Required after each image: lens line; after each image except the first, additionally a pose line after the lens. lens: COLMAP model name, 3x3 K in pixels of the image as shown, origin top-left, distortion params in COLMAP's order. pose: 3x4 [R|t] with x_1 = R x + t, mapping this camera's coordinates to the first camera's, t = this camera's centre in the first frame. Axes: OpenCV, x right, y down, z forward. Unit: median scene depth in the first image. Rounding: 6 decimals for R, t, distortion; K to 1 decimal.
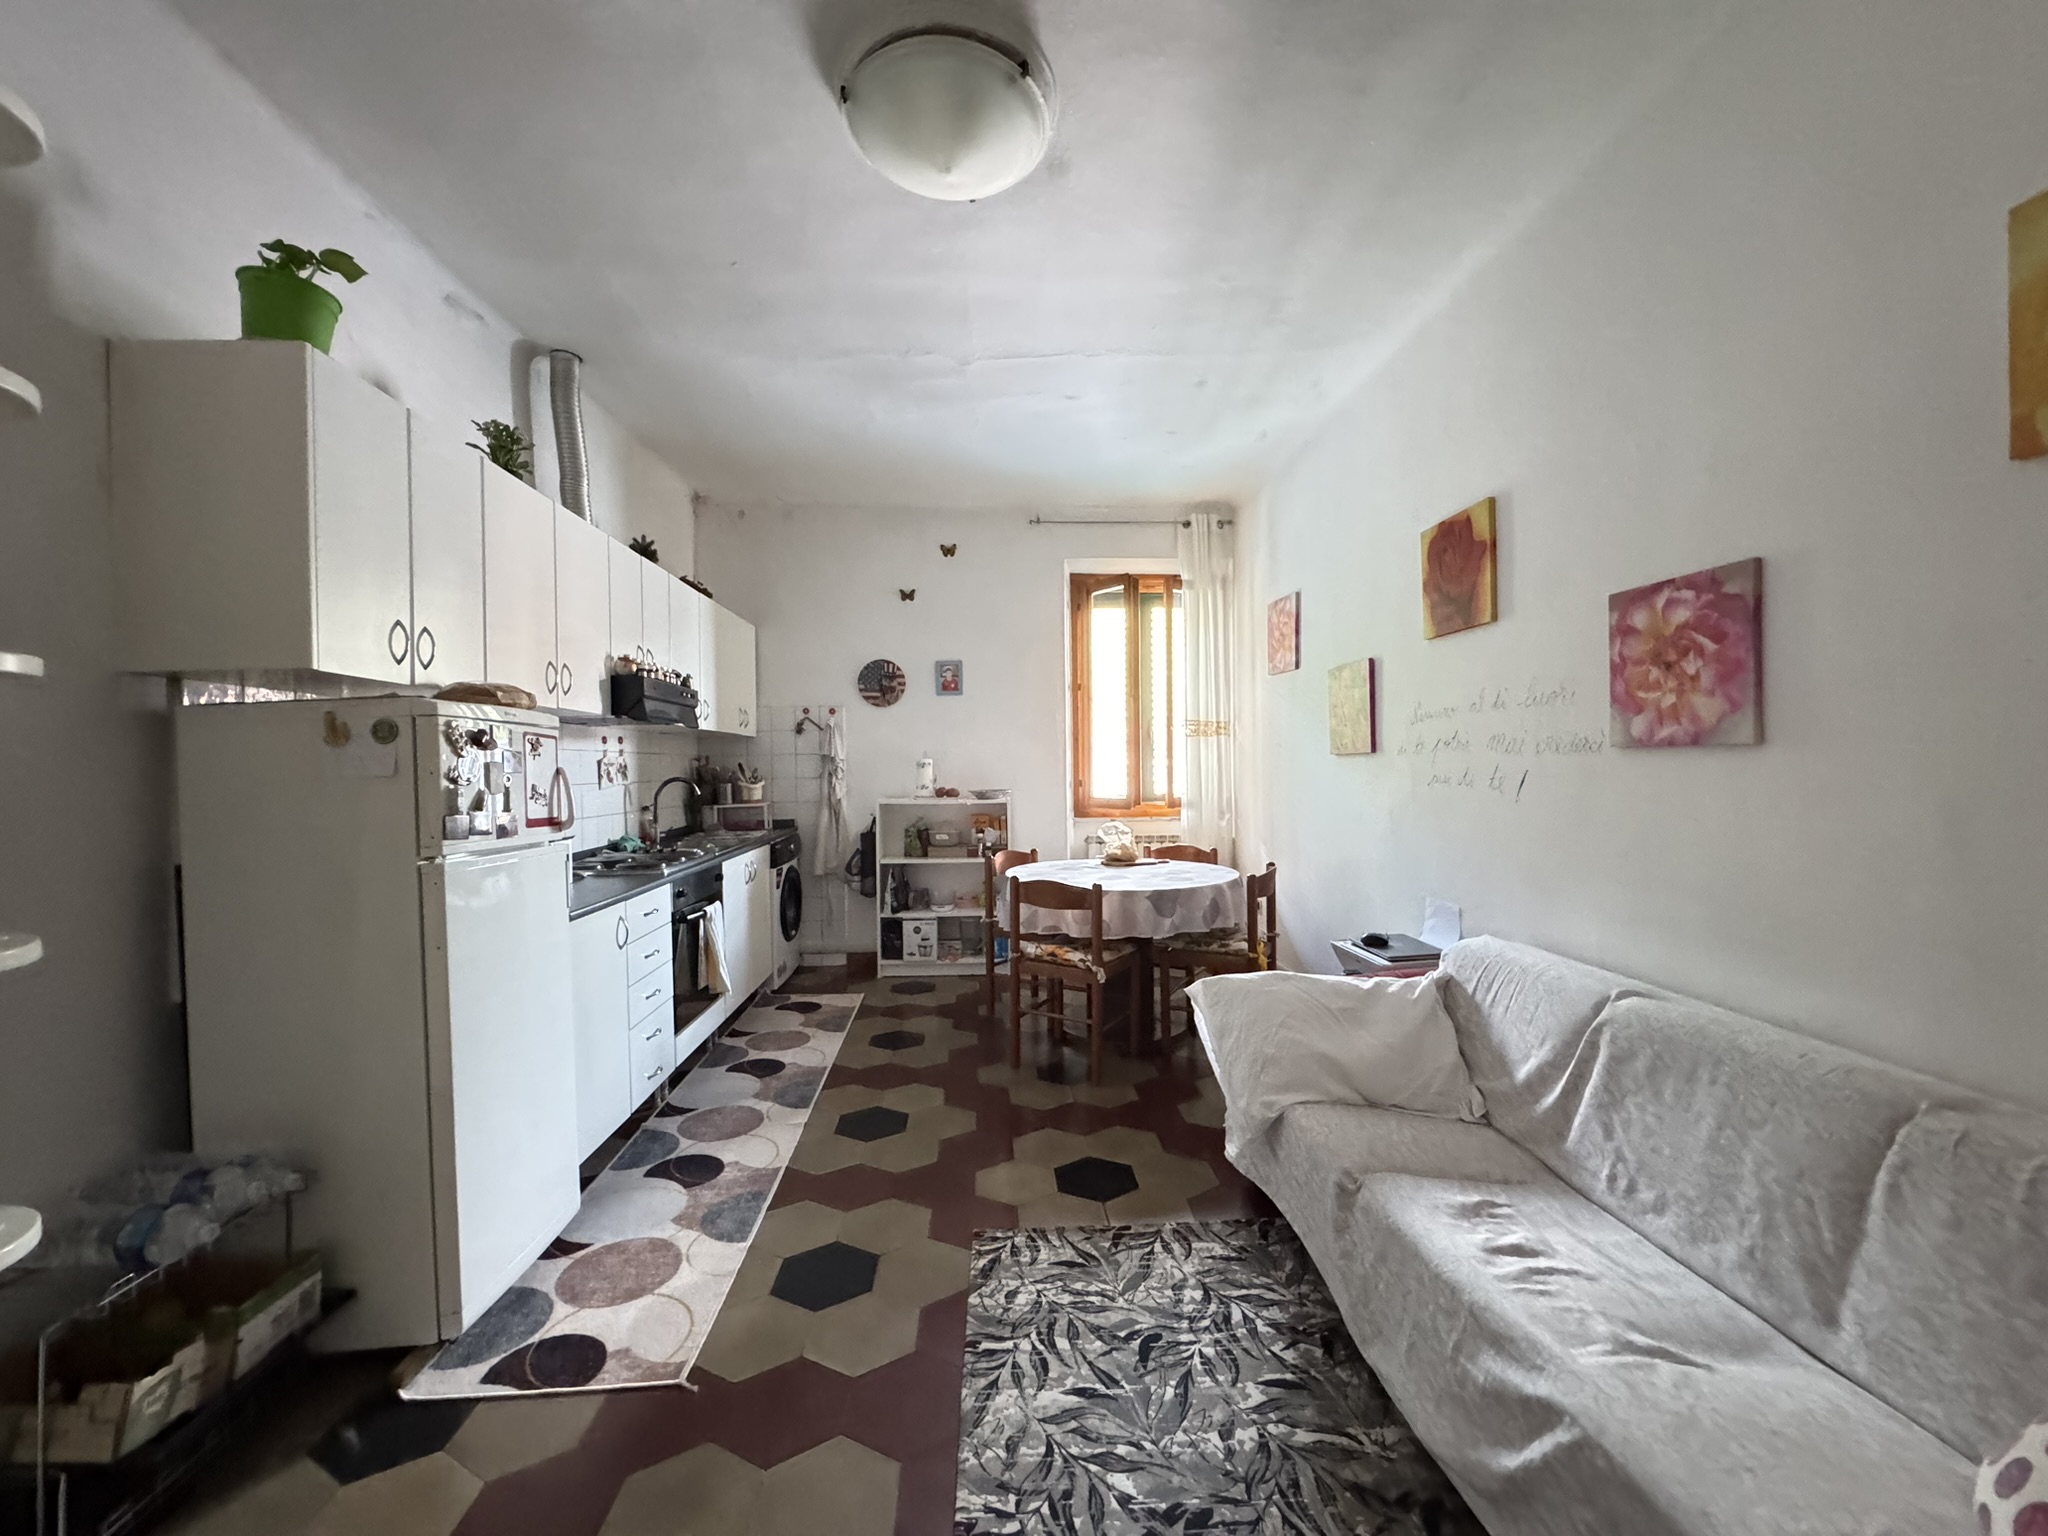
lens RADIAL K [[816.2, 0, 1025.2], [0, 816.2, 765.5], [0, 0, 1]] dist [-0.004138, 0.000290]
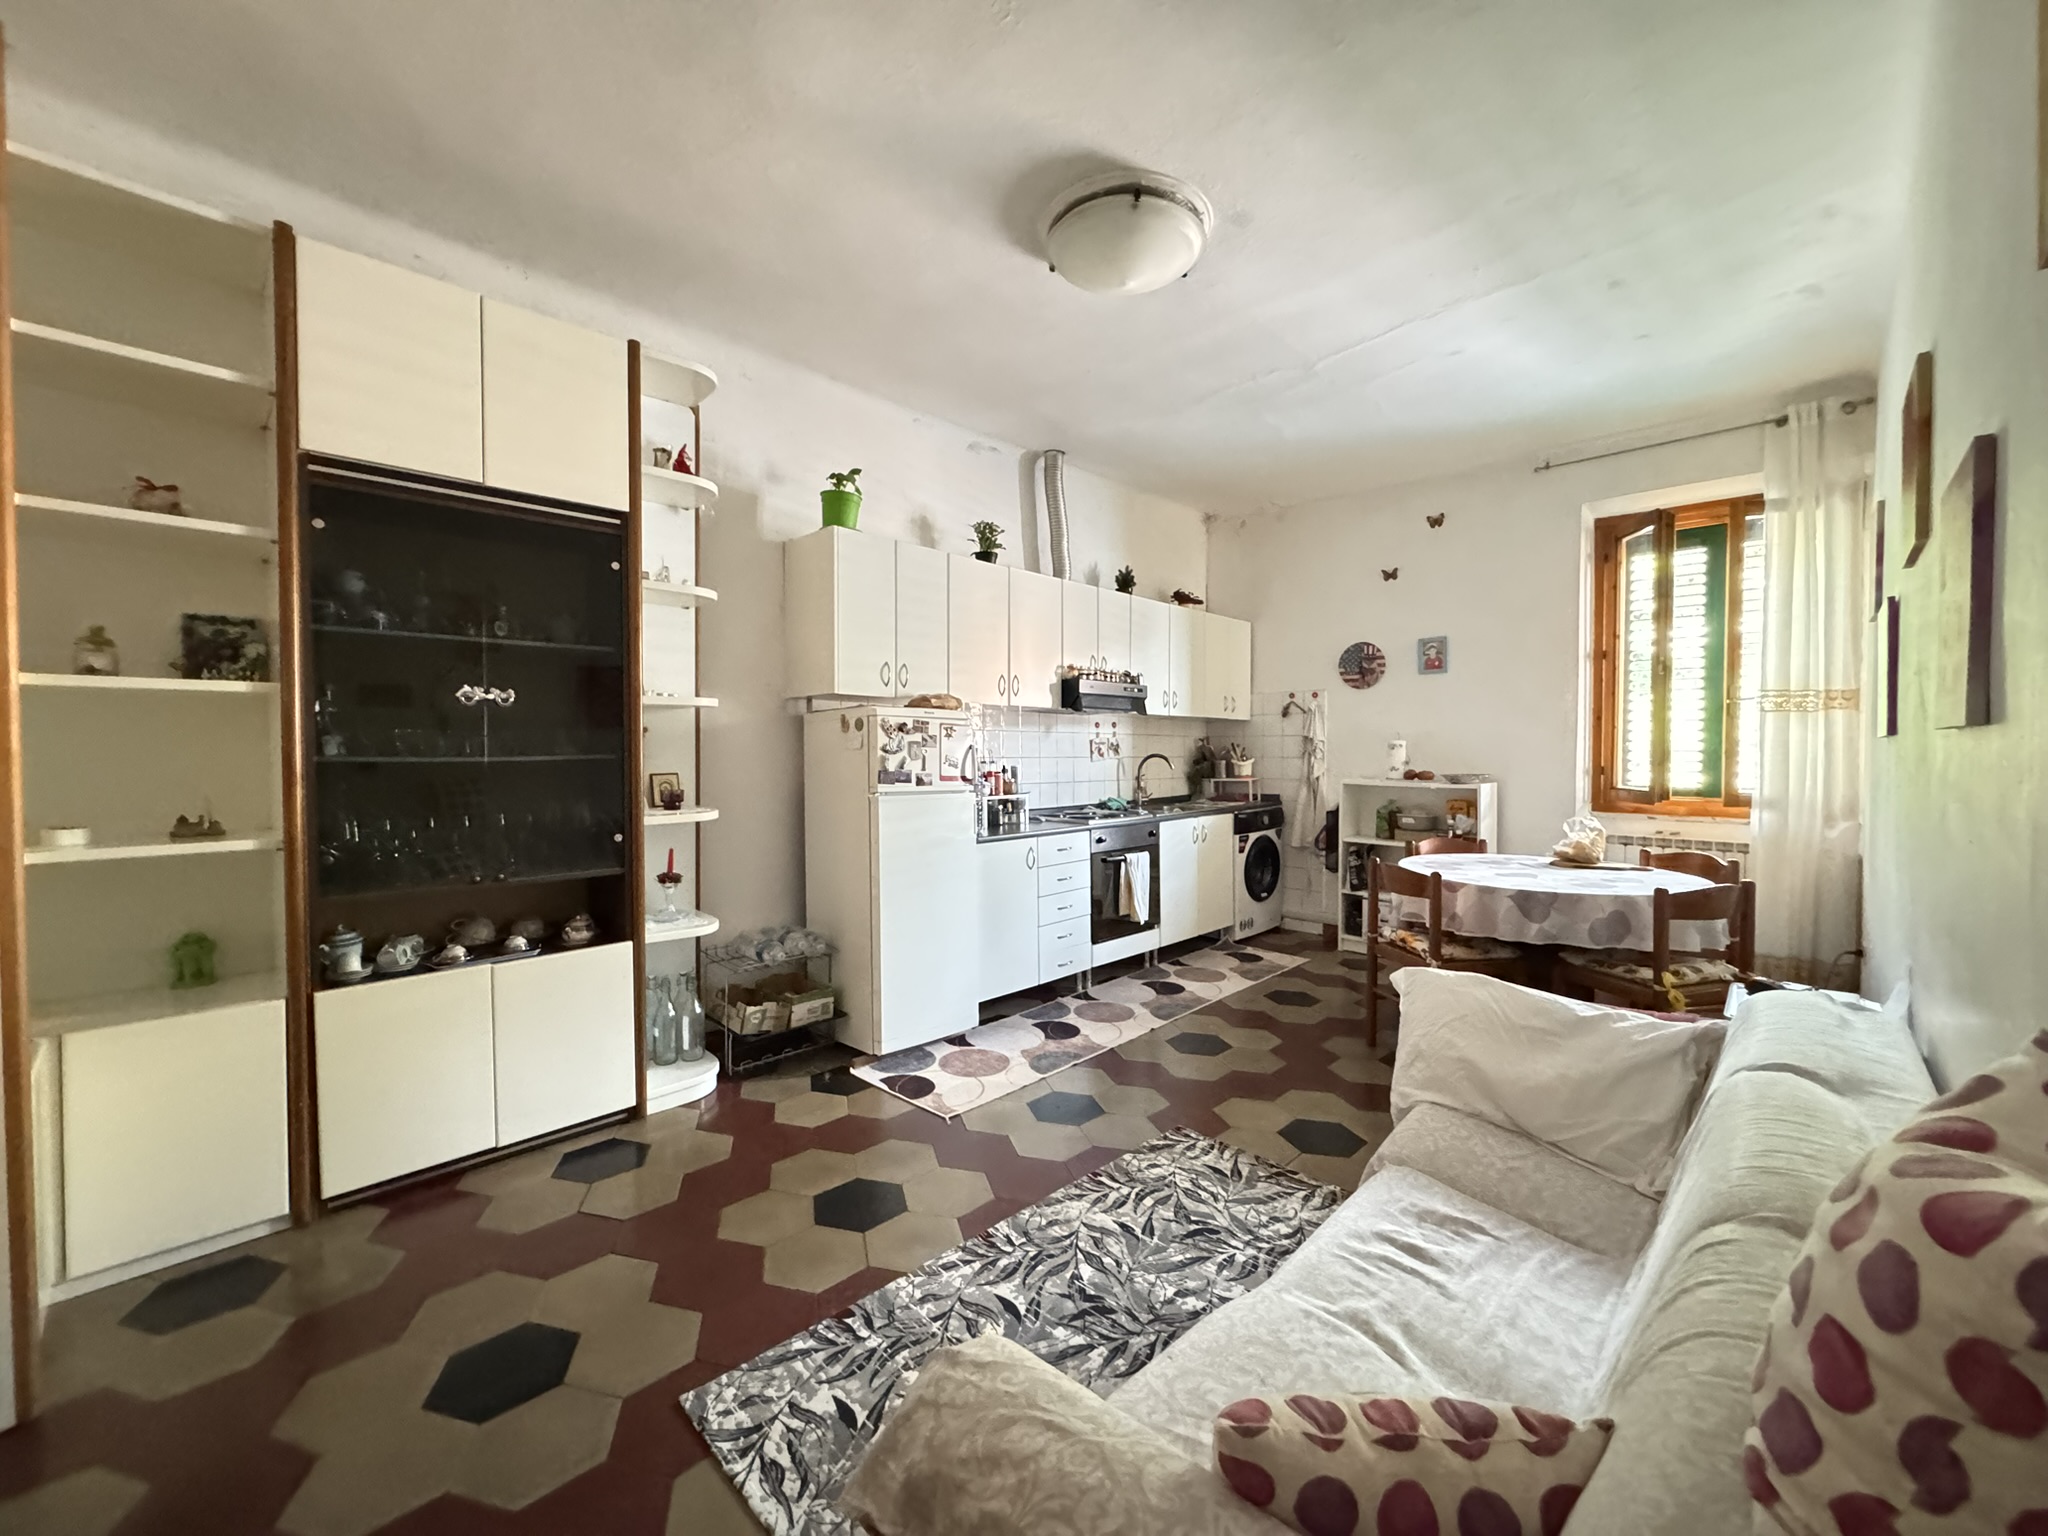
lens RADIAL K [[816.2, 0, 1024.5], [0, 816.2, 763.6], [0, 0, 1]] dist [-0.004138, 0.000290]
pose [[0.674977, 0.026616, -0.737358, 0.693174], [-0.010010, 0.999588, 0.026919, -0.004666], [0.737770, -0.010789, 0.674965, 0.005752]]
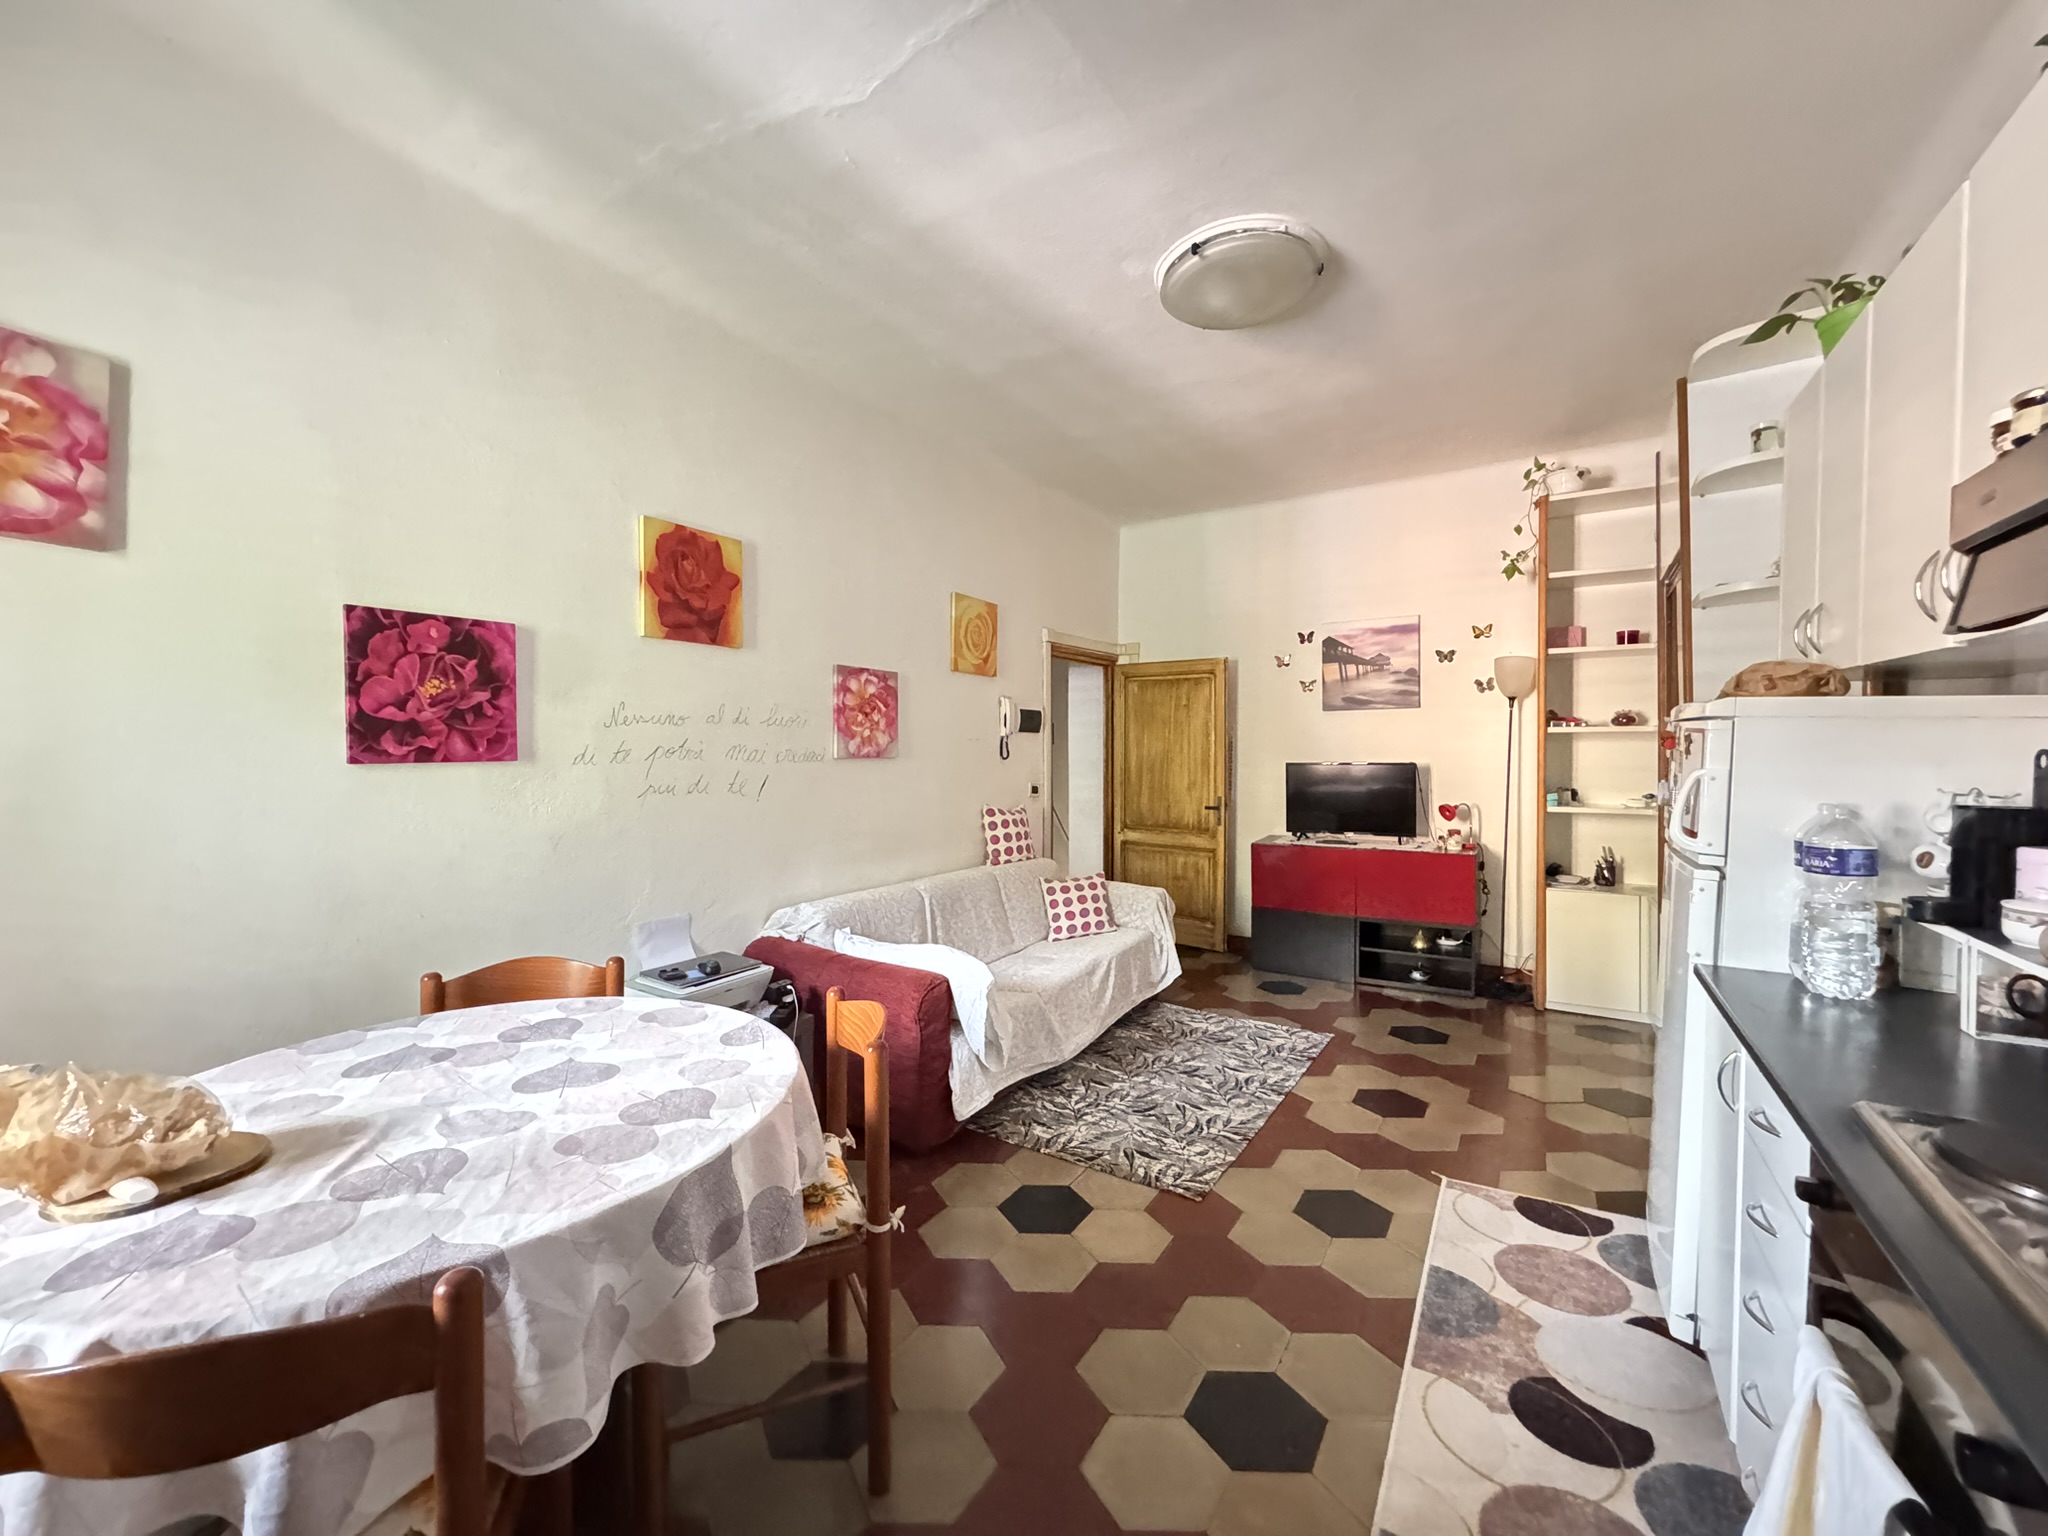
lens RADIAL K [[816.2, 0, 1023.0], [0, 816.2, 770.5], [0, 0, 1]] dist [-0.004138, 0.000290]
pose [[-0.815956, 0.002260, 0.578109, -0.512479], [0.015784, 0.999707, 0.018370, -0.021300], [-0.577898, 0.024114, -0.815752, 2.068349]]
